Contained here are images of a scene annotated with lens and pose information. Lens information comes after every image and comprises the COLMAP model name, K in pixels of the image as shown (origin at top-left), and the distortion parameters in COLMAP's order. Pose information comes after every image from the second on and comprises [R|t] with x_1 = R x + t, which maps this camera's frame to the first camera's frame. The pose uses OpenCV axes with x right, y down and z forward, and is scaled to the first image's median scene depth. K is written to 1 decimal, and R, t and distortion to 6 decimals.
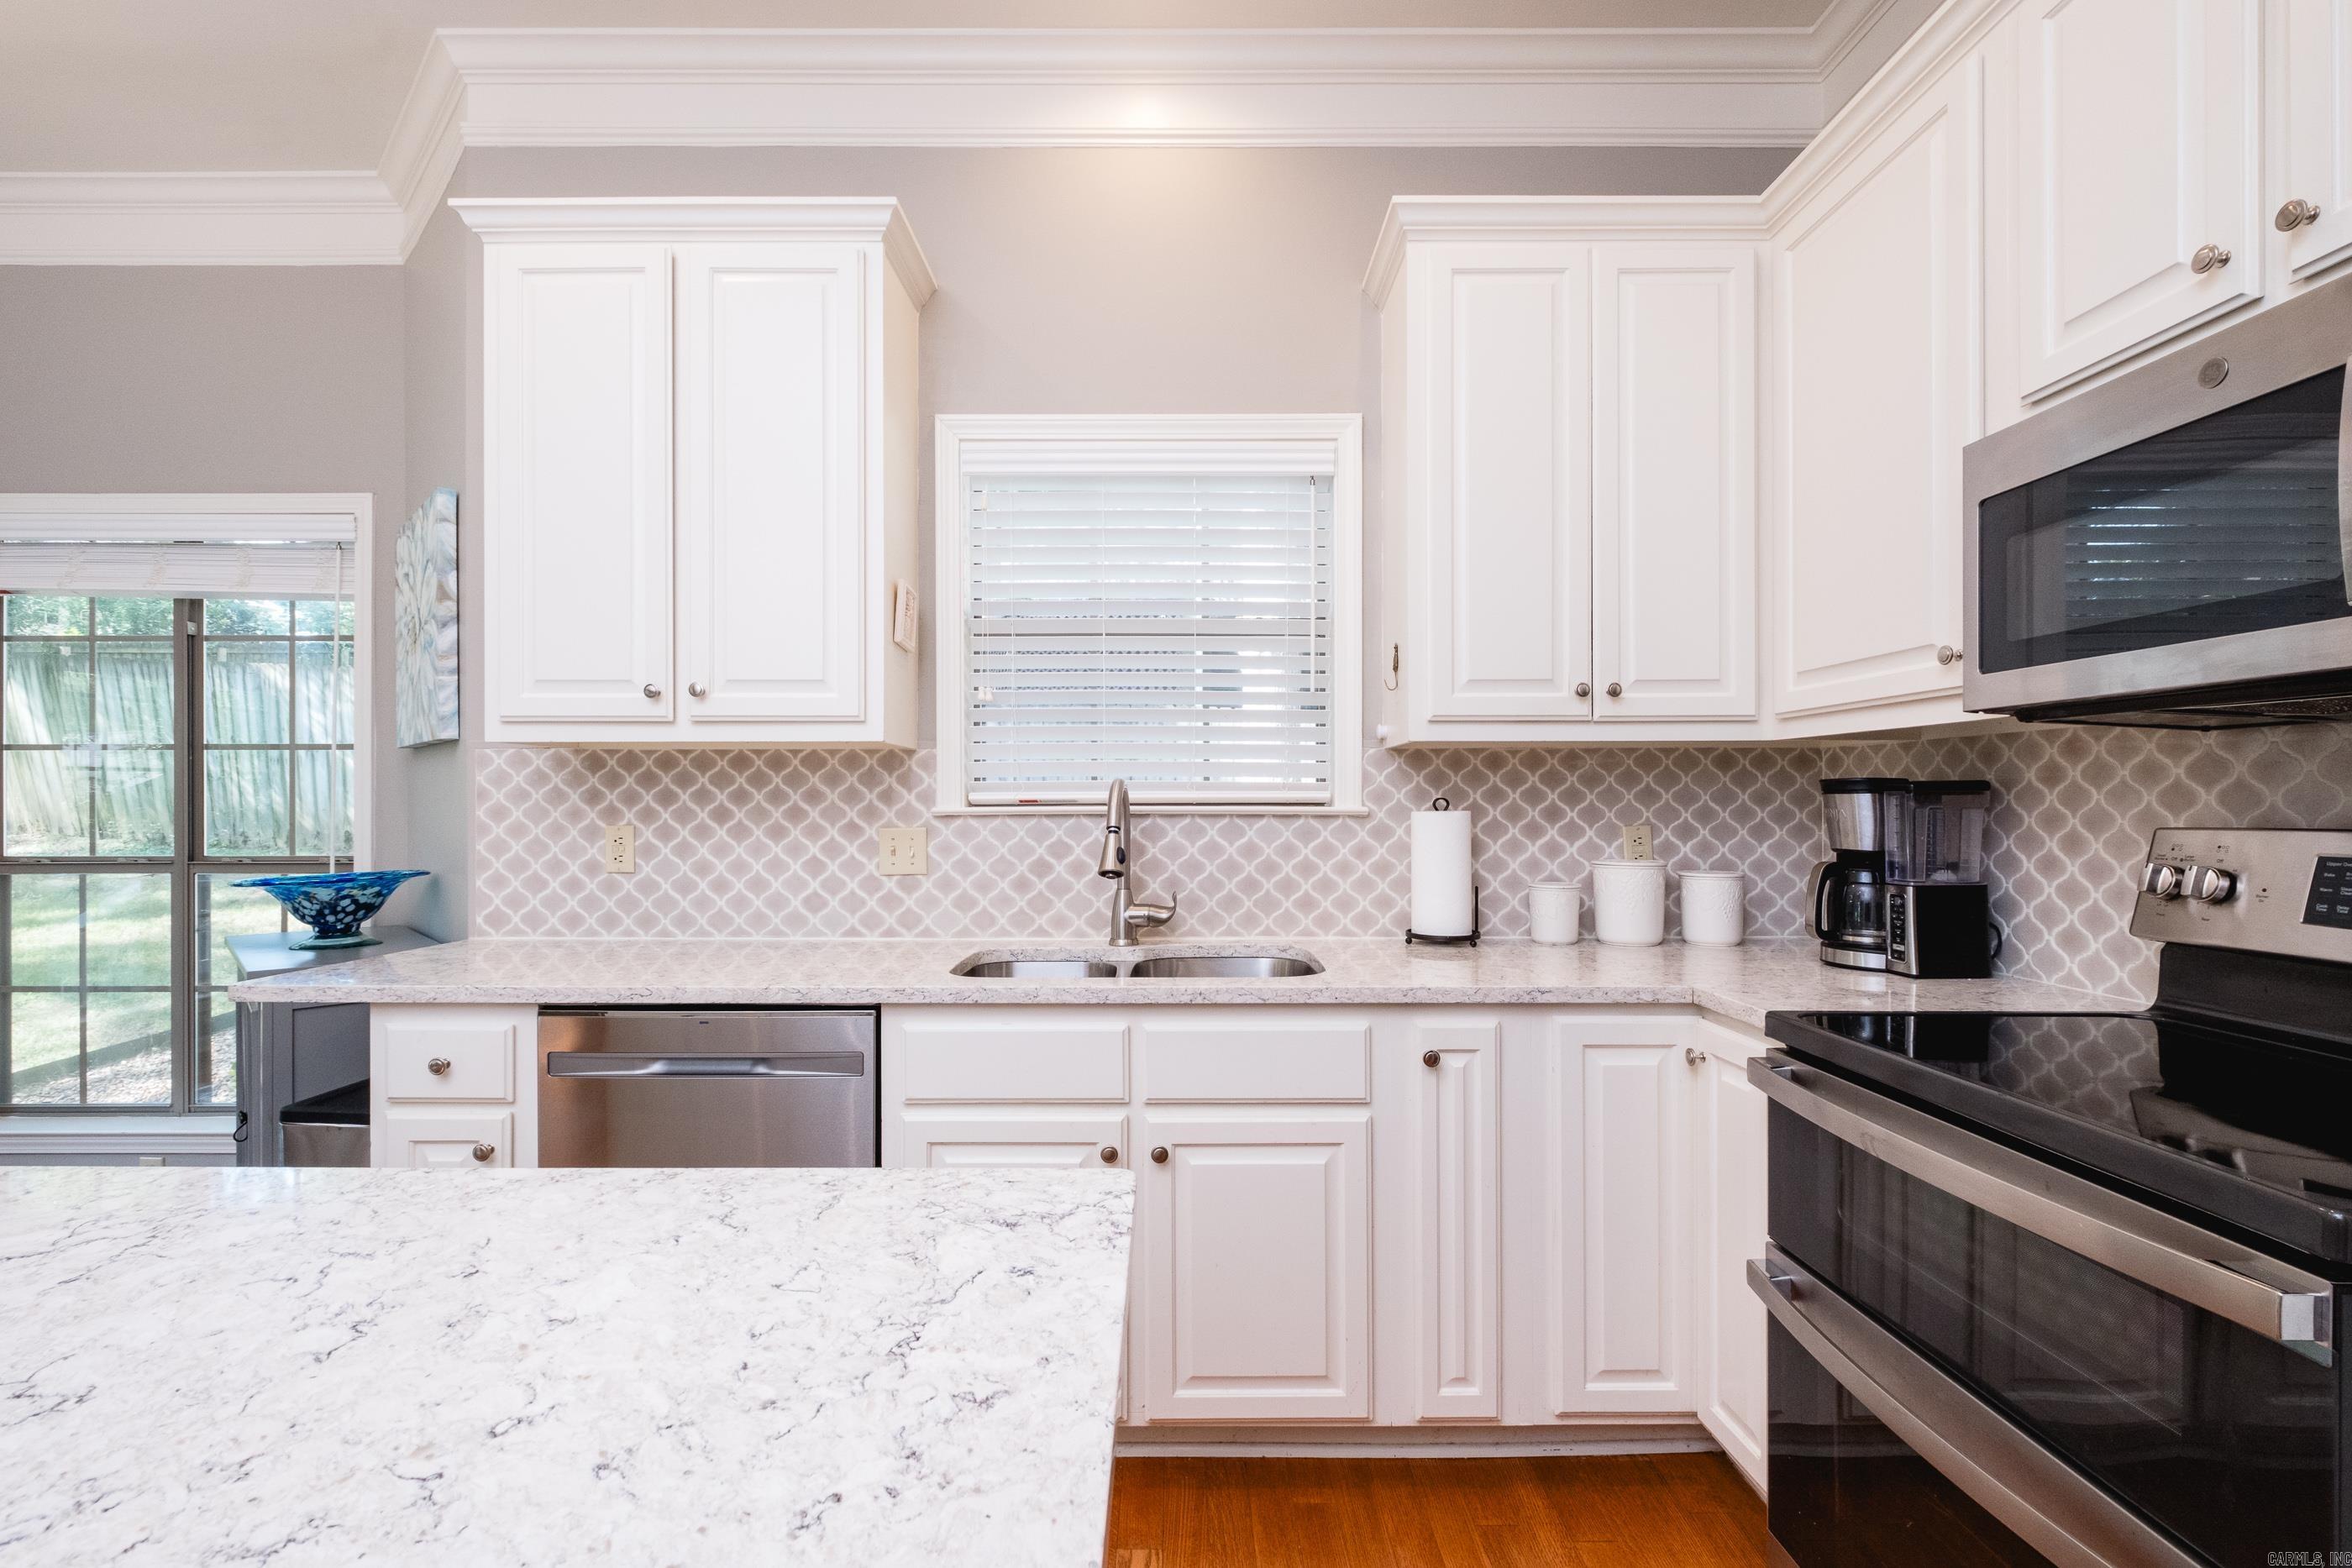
lens RADIAL K [[1019.1, 0, 1154.1], [0, 1019.1, 806.4], [0, 0, 1]] dist [0.006991, -0.004618]
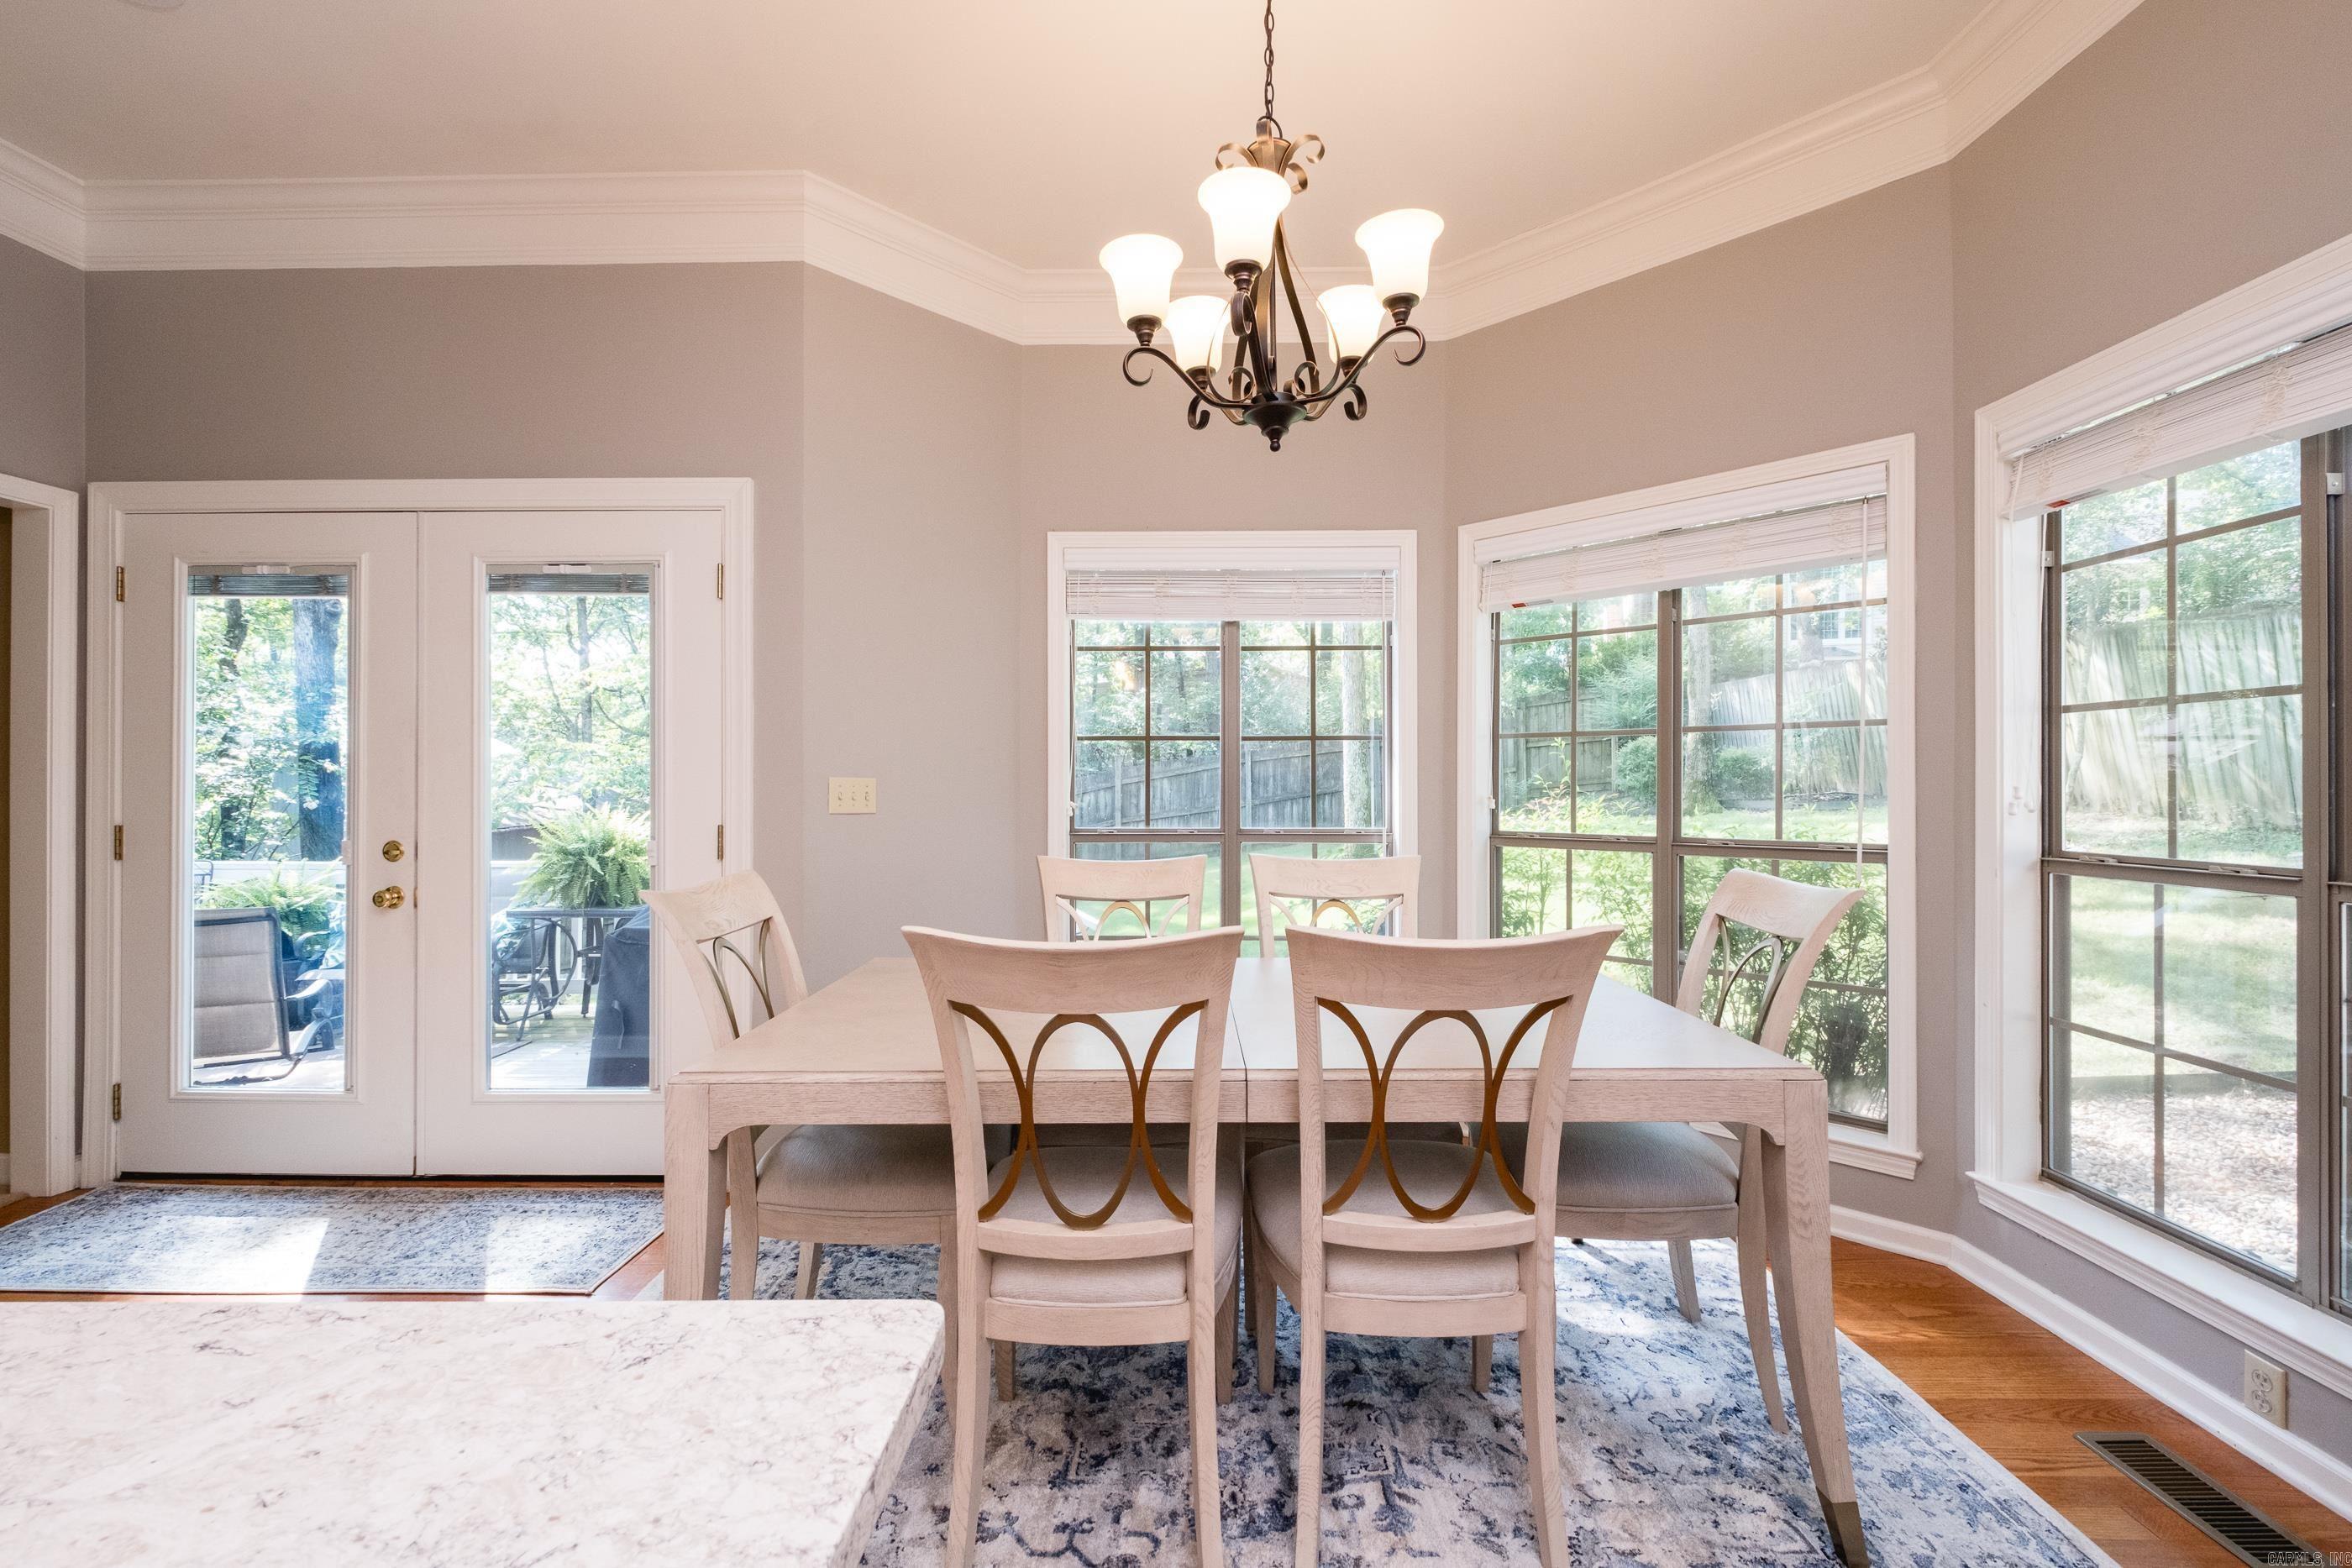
lens RADIAL K [[1019.1, 0, 1188.4], [0, 1019.1, 786.6], [0, 0, 1]] dist [0.006991, -0.004618]
pose [[0.000017, 0.002047, -0.999998, -0.443669], [0.000212, 0.999998, 0.002047, -0.000791], [1.000000, -0.000212, 0.000017, 0.425179]]
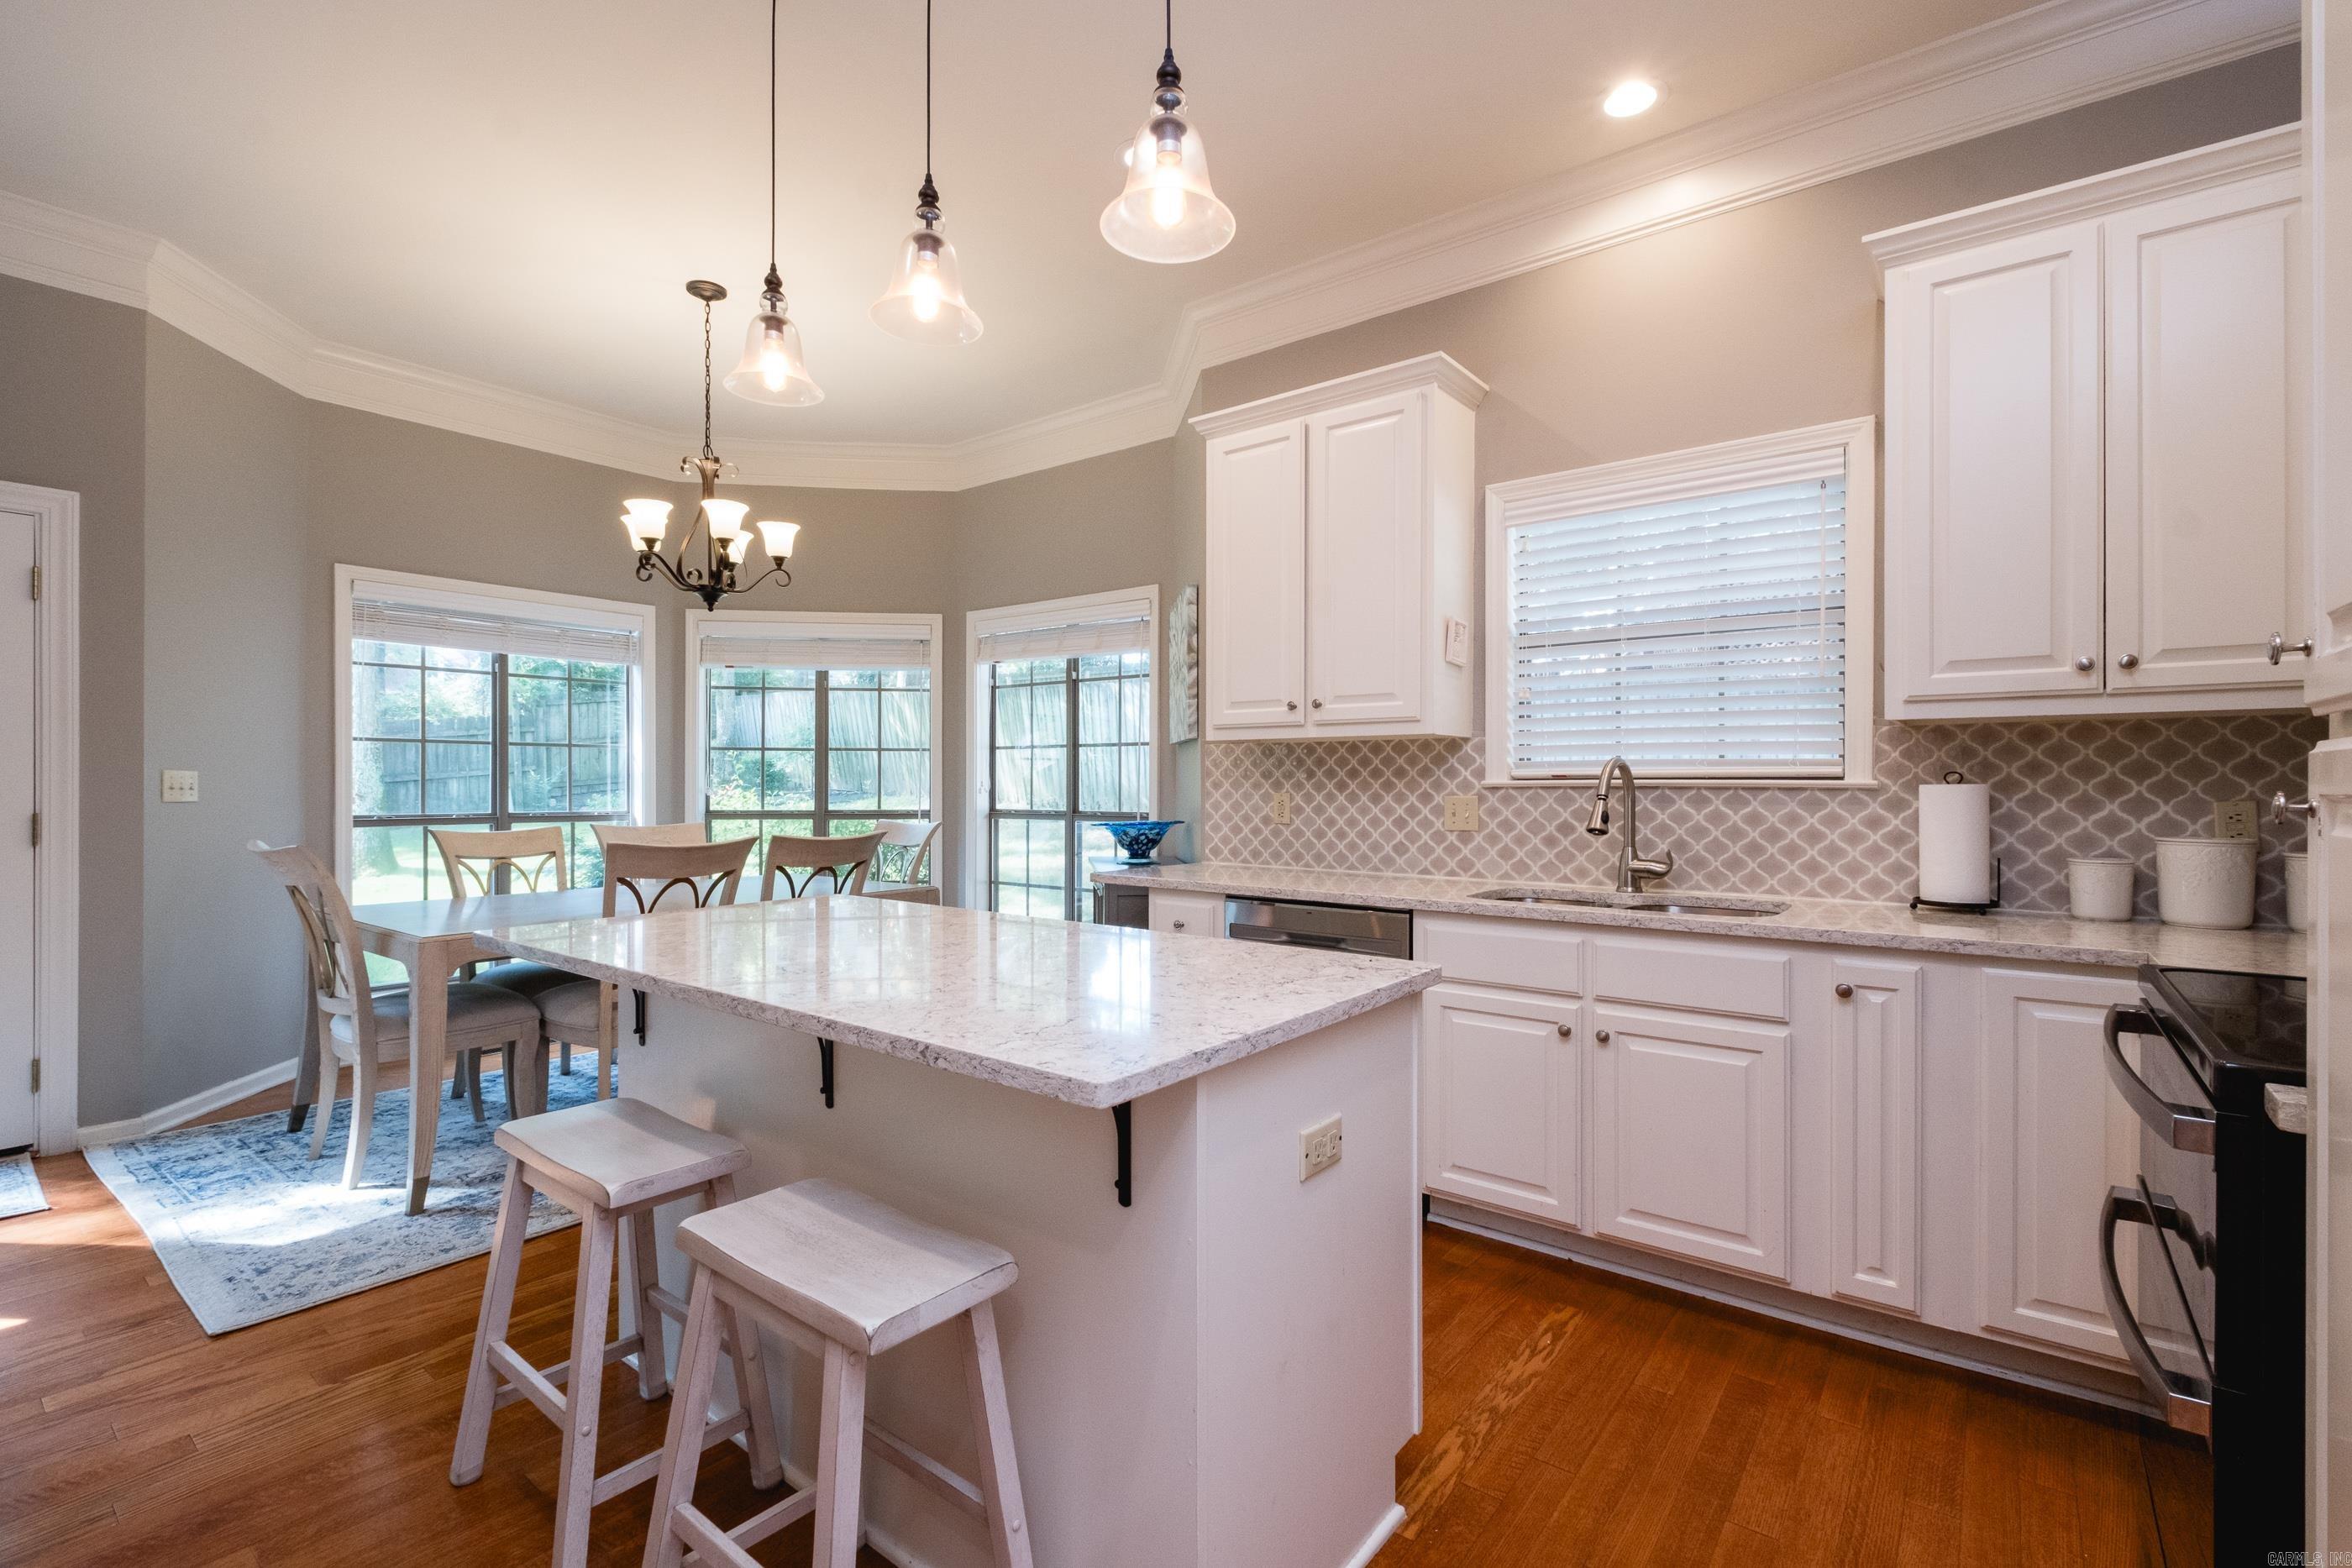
lens RADIAL K [[1019.1, 0, 1192.1], [0, 1019.1, 789.0], [0, 0, 1]] dist [0.006991, -0.004618]
pose [[0.804728, 0.005025, -0.593623, 0.269271], [-0.002565, 0.999984, 0.004988, 0.005835], [0.593638, -0.002491, 0.804728, -0.300084]]
